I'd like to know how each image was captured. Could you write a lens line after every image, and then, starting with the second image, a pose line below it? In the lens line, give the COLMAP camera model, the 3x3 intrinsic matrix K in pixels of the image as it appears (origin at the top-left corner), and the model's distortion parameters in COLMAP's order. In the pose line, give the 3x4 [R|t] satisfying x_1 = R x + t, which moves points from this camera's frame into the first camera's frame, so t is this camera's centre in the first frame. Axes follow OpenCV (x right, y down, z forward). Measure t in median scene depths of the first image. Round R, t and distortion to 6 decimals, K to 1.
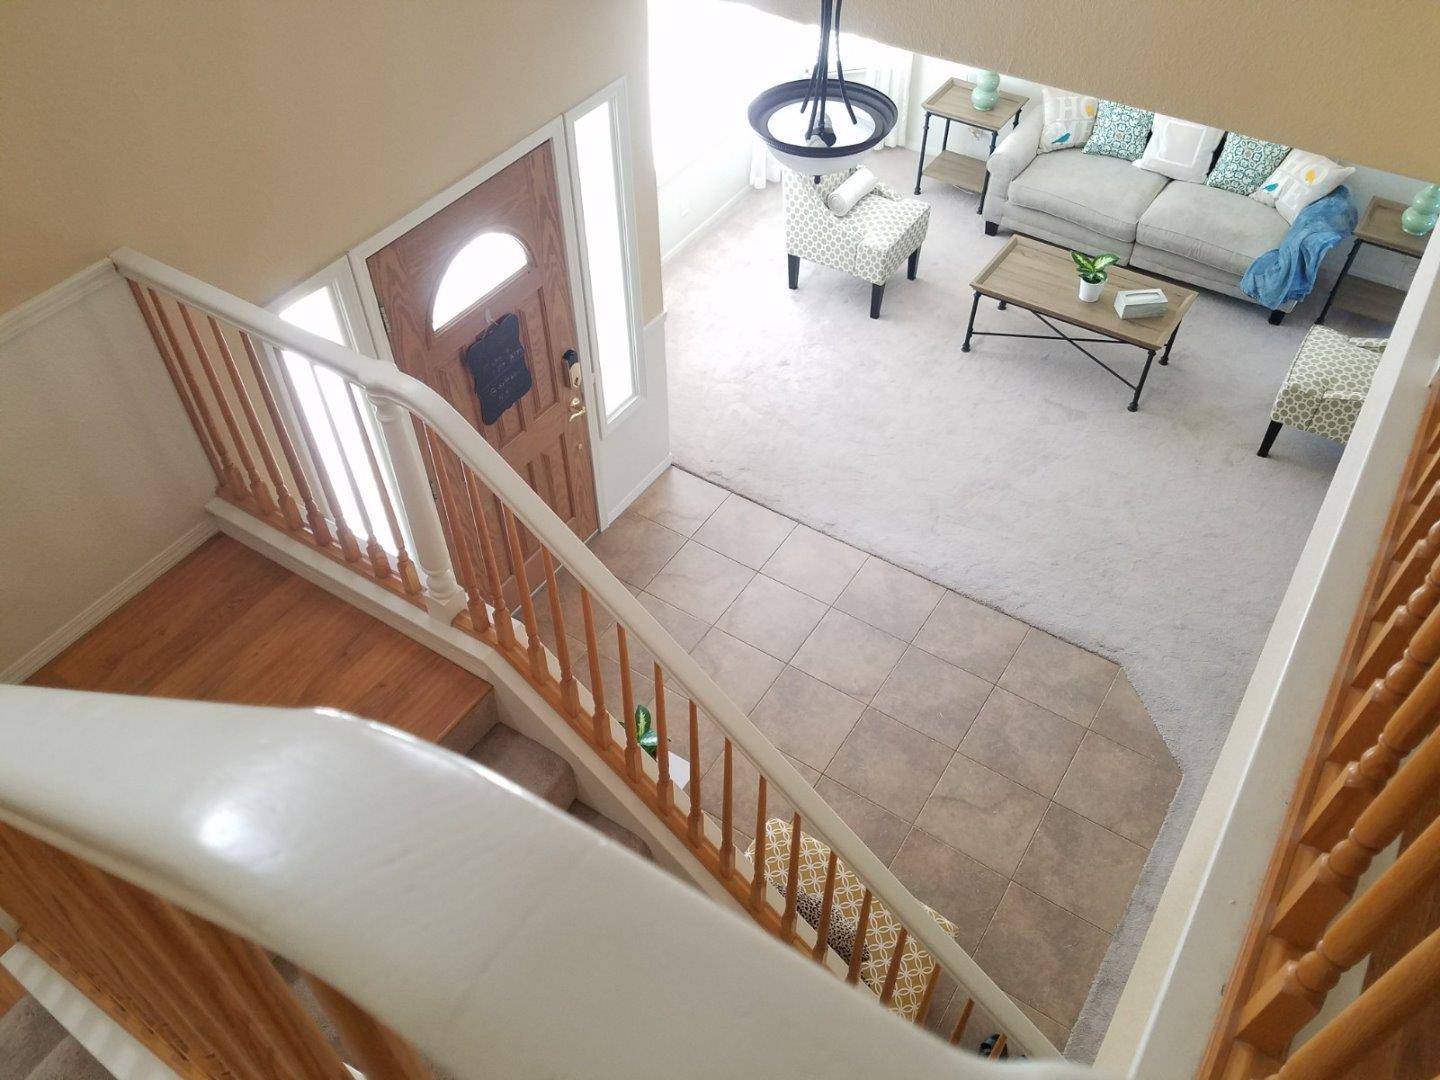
lens RADIAL K [[1103.2, 0, 718.4], [0, 1103.2, 550.6], [0, 0, 1]] dist [0.246286, -0.387347]
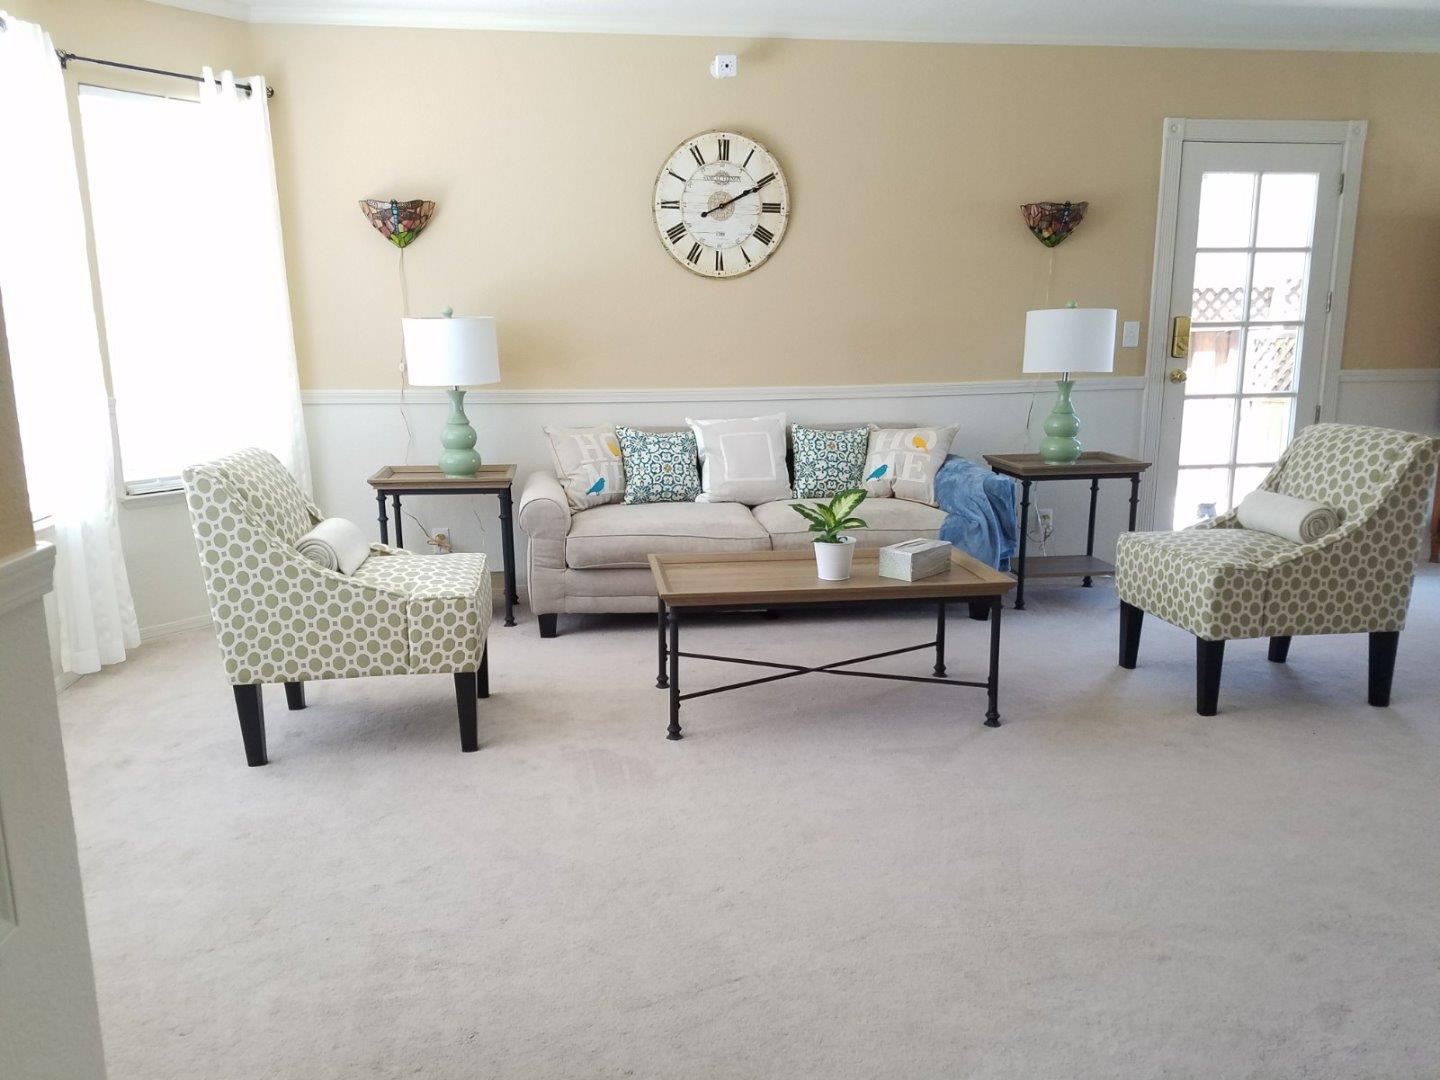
lens RADIAL K [[1103.2, 0, 718.4], [0, 1103.2, 550.6], [0, 0, 1]] dist [0.246286, -0.387347]
pose [[0.756106, -0.139169, 0.639481, -0.075920], [0.487593, 0.771553, -0.408606, -0.027298], [-0.436528, 0.620756, 0.651233, 0.593708]]
